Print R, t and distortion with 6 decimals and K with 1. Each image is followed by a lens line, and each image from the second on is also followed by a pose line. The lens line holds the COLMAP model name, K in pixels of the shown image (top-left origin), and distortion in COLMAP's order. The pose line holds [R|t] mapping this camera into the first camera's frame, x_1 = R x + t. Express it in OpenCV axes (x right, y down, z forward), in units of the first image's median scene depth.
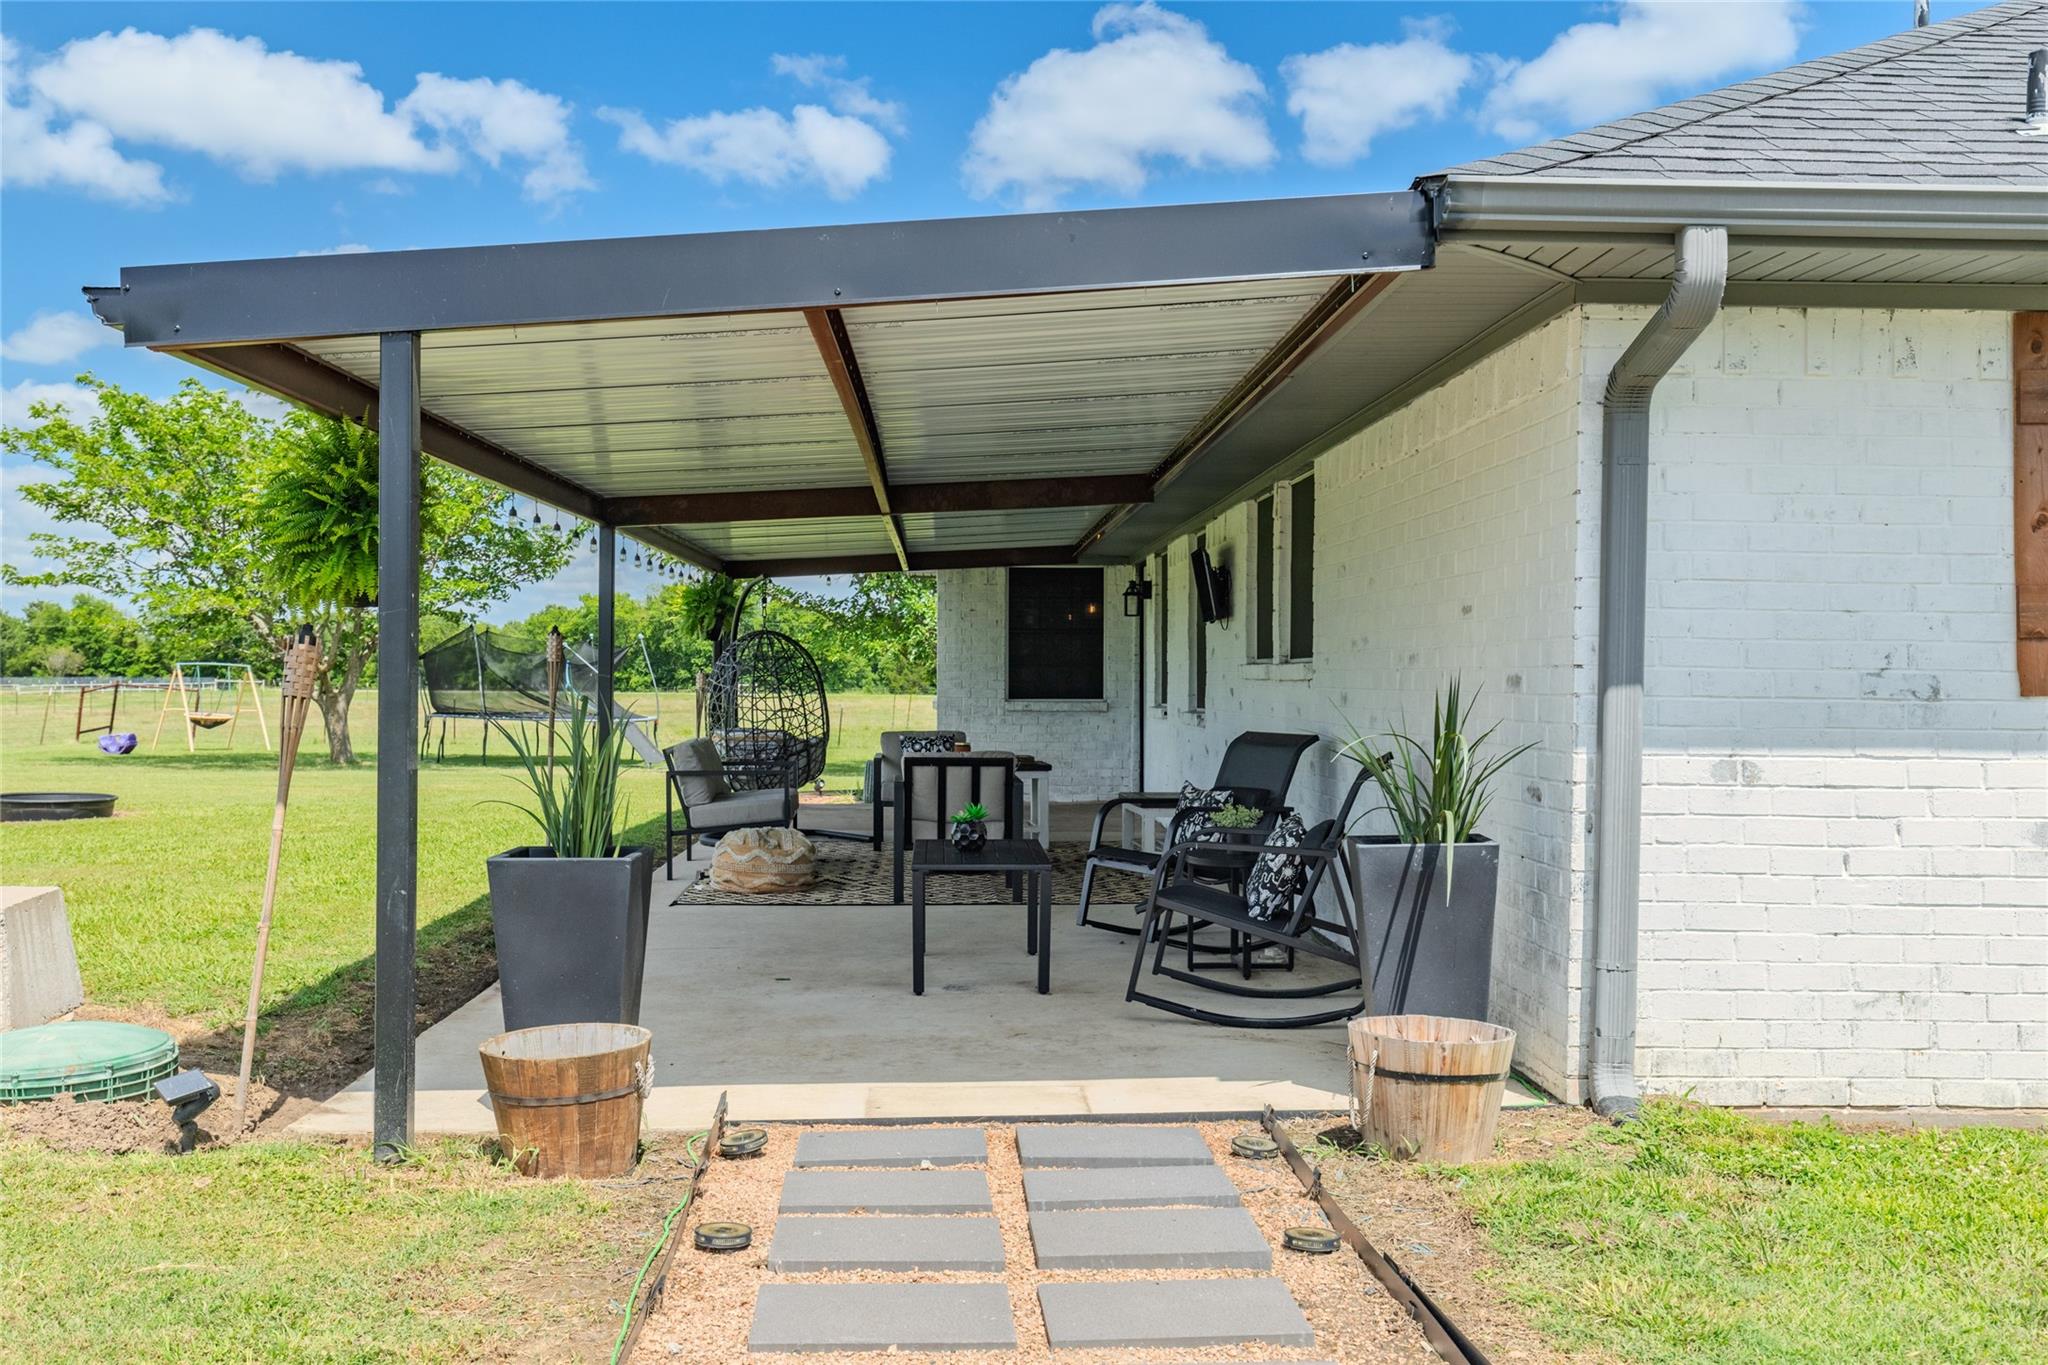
lens RADIAL K [[1716.0, 0, 1021.0], [0, 1716.0, 676.2], [0, 0, 1]] dist [-0.016475, 0.000076]
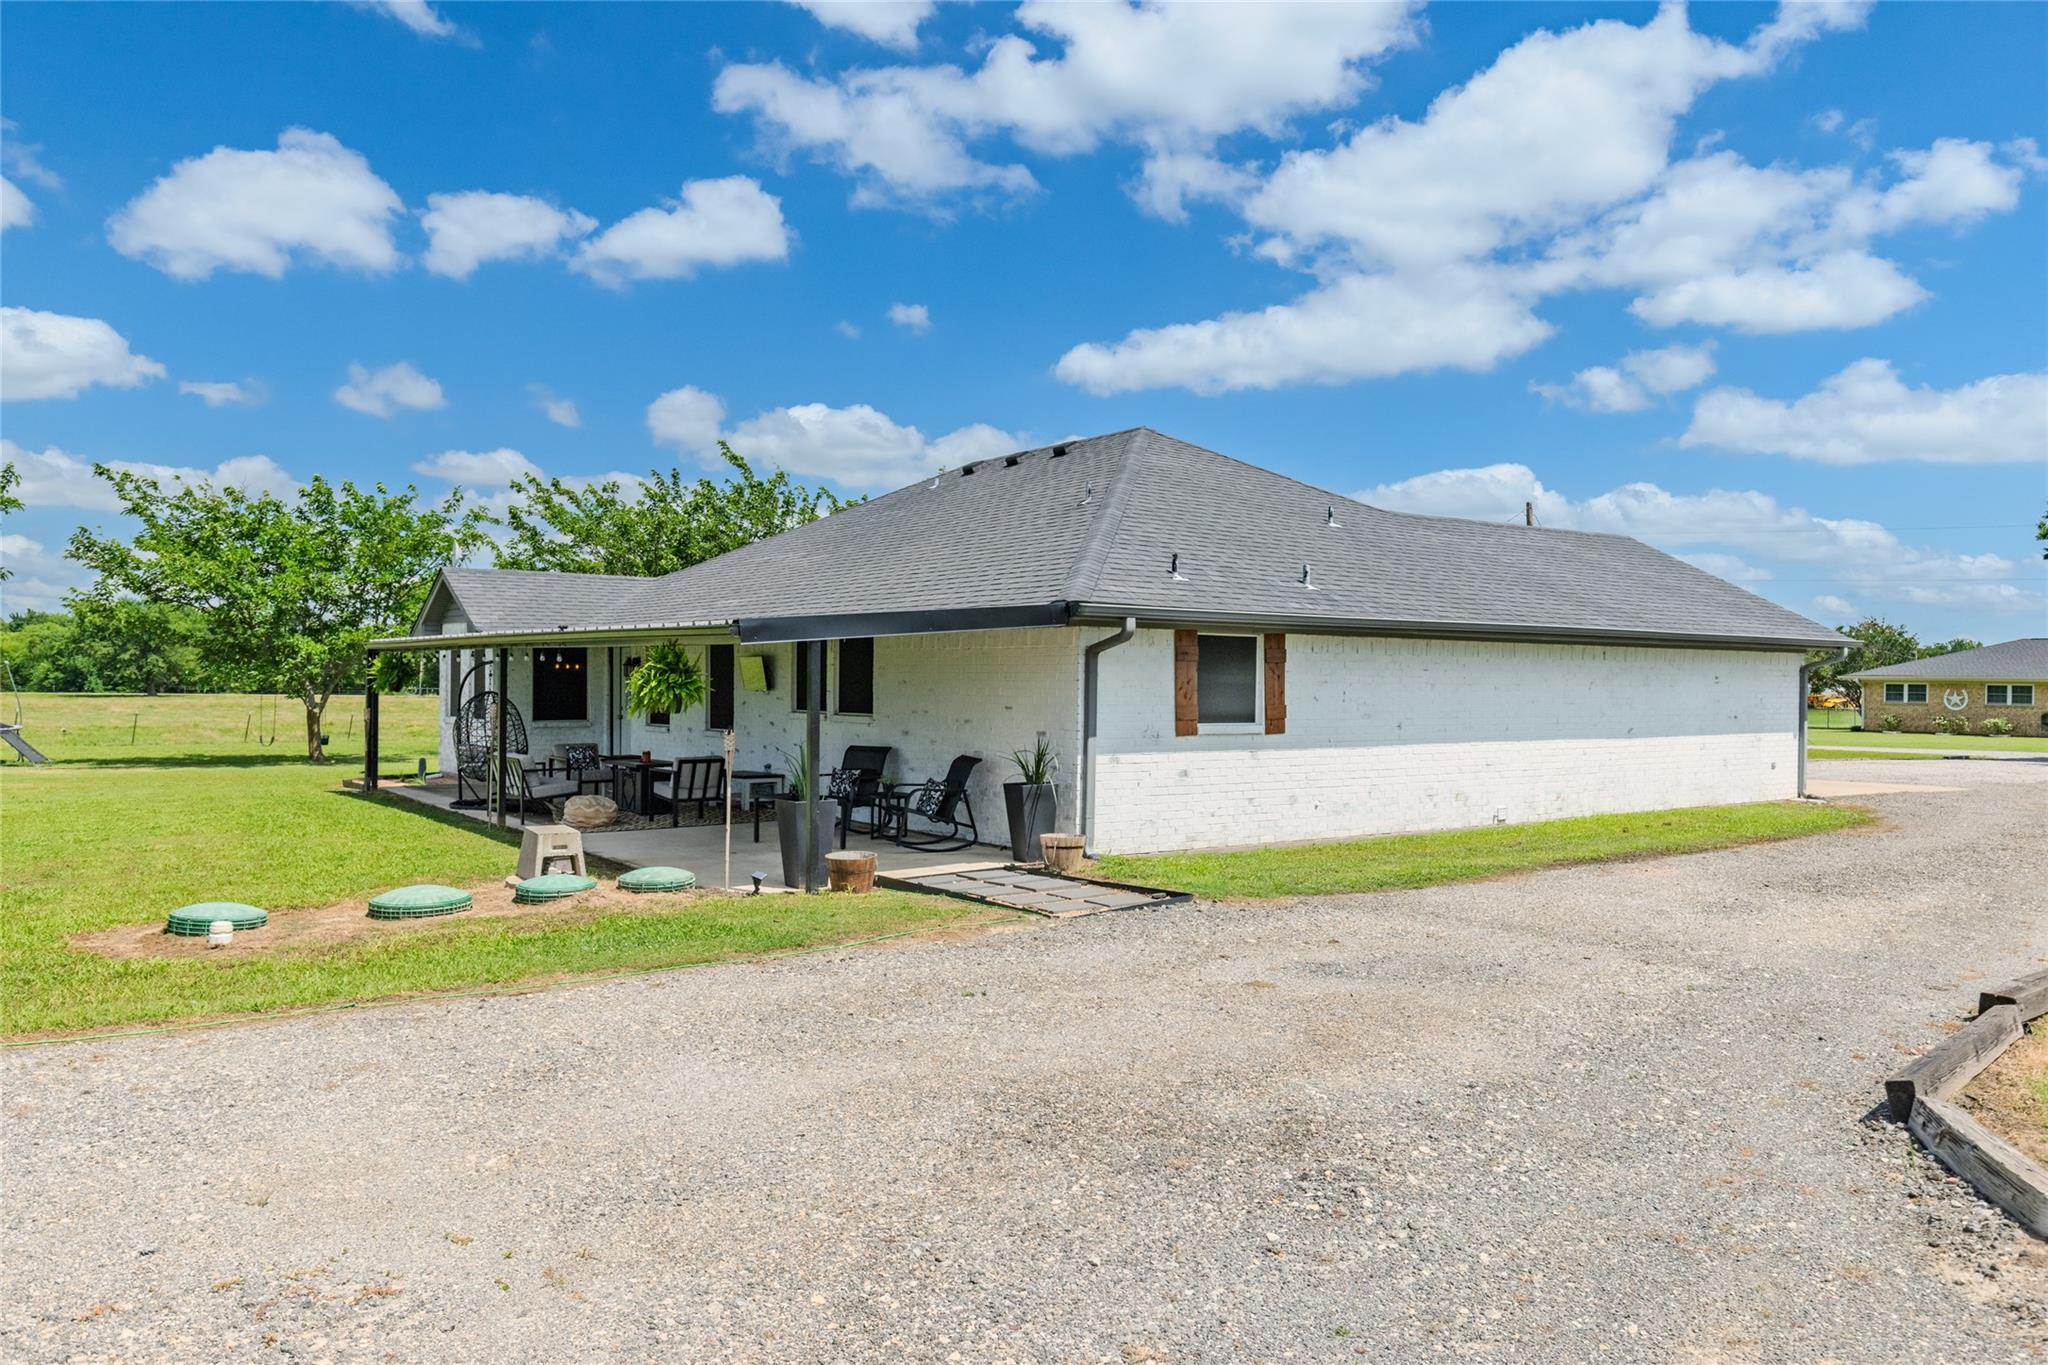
lens RADIAL K [[1423.4, 0, 1024.1], [0, 1423.4, 684.1], [0, 0, 1]] dist [0.001664, 0.000521]
pose [[0.796725, -0.004038, 0.604329, -1.423261], [-0.004506, 0.999910, 0.012621, -0.129598], [-0.604326, -0.012779, 0.796635, -1.149983]]
